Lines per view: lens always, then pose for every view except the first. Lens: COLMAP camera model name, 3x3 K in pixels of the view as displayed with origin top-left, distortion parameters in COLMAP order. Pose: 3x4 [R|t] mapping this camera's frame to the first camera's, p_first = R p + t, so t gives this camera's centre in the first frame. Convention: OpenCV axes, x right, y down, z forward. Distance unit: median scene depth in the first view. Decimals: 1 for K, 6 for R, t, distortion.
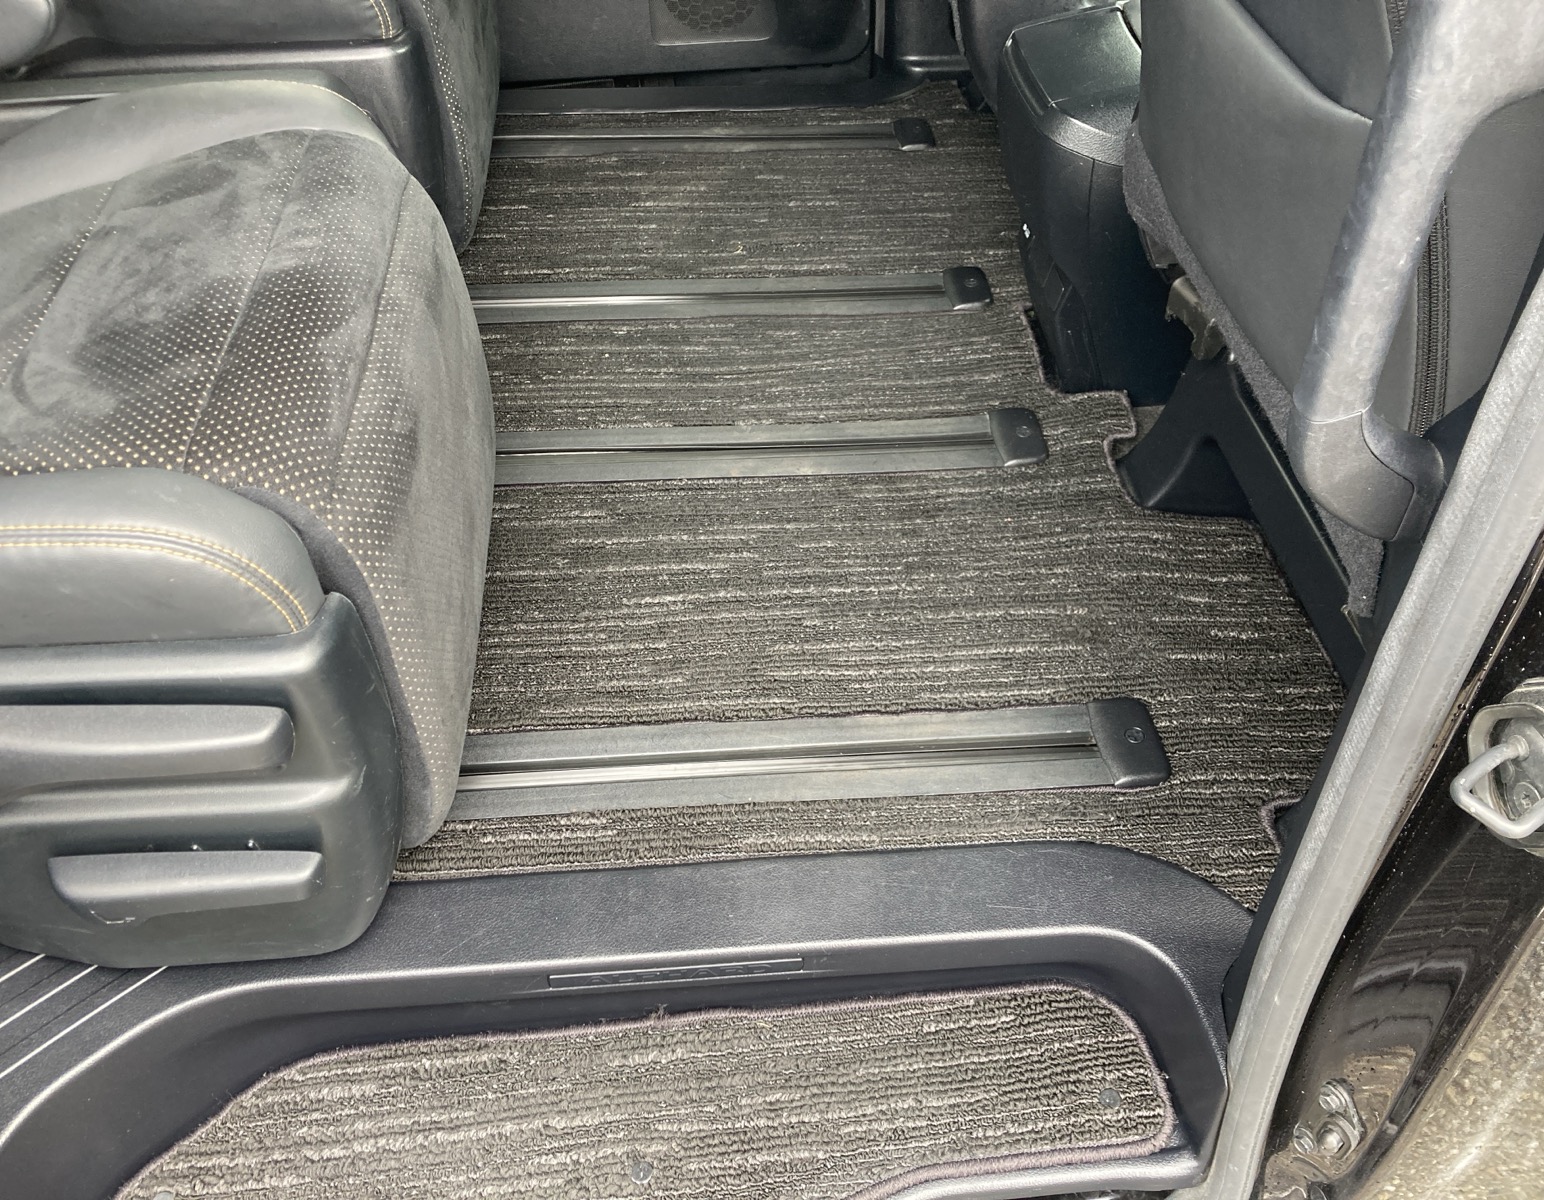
lens RADIAL K [[1297.5, 0, 774.5], [0, 1297.5, 580.3], [0, 0, 1]] dist [0.057198, -0.114806]
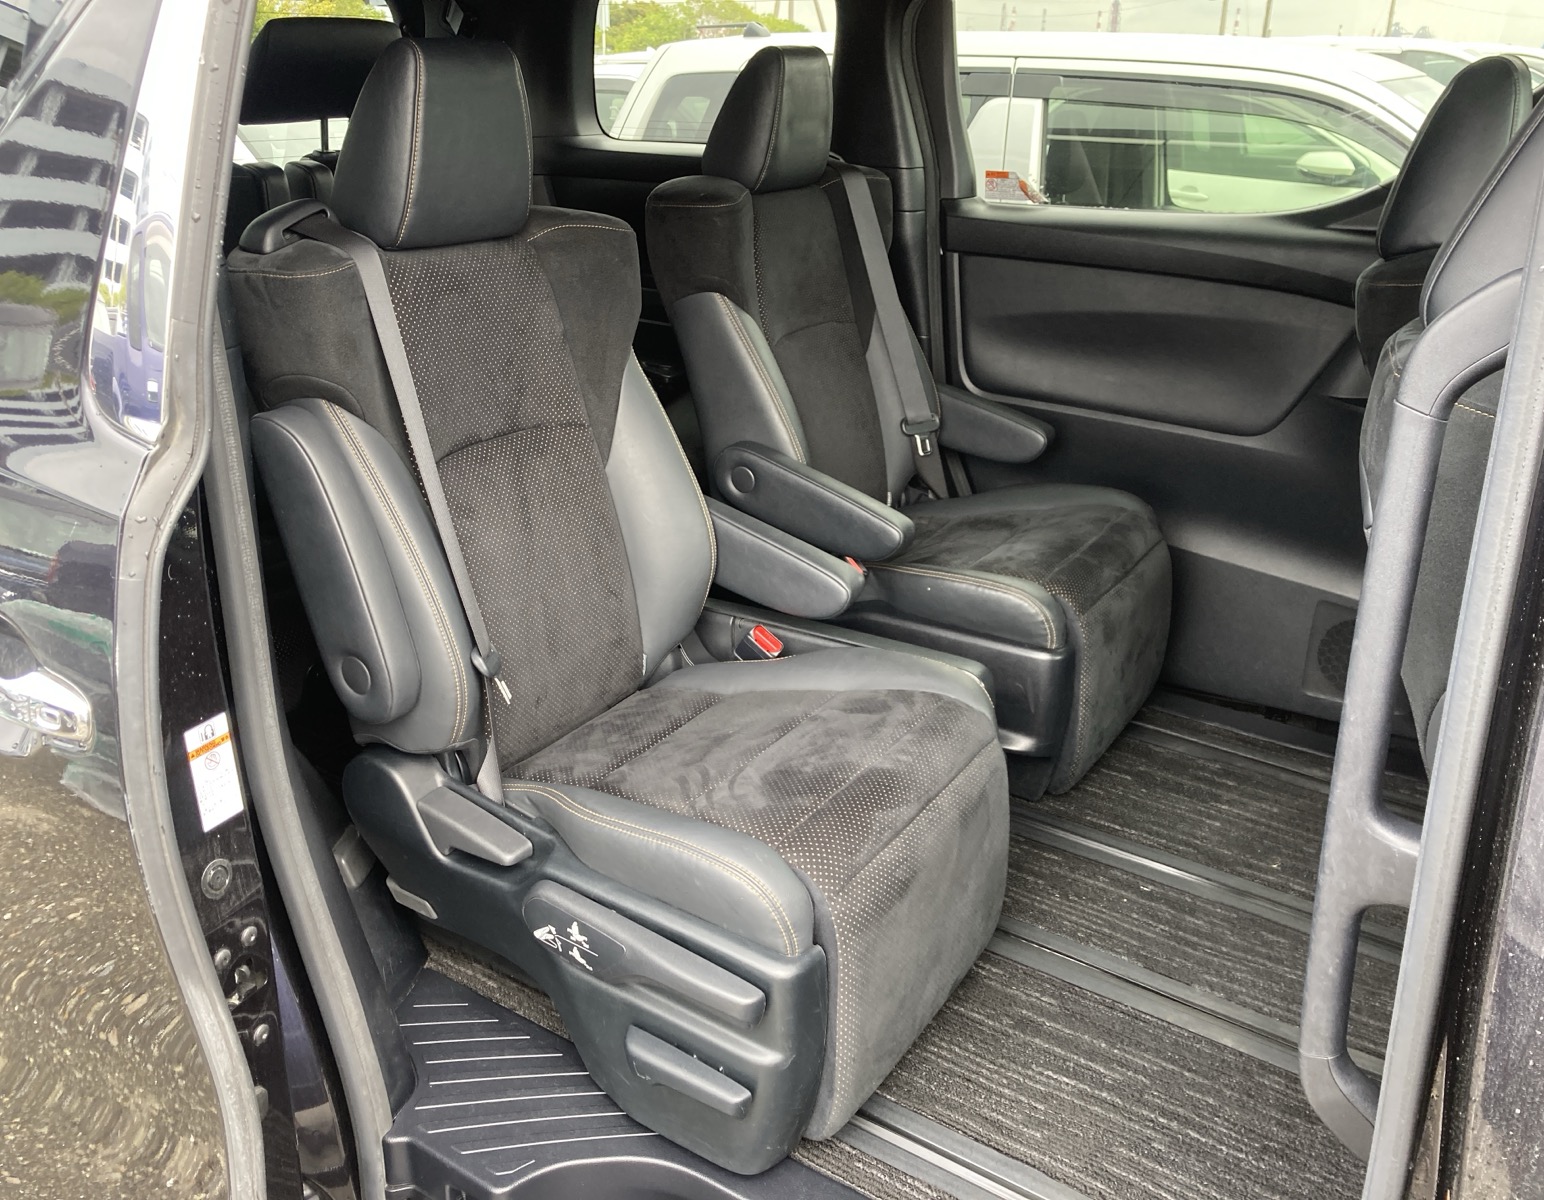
lens RADIAL K [[1297.5, 0, 774.5], [0, 1297.5, 580.3], [0, 0, 1]] dist [0.057198, -0.114806]
pose [[0.788458, 0.225633, -0.572210, 0.402334], [-0.426922, 0.870459, -0.245026, 0.028779], [0.442799, 0.437482, 0.782648, -0.481326]]
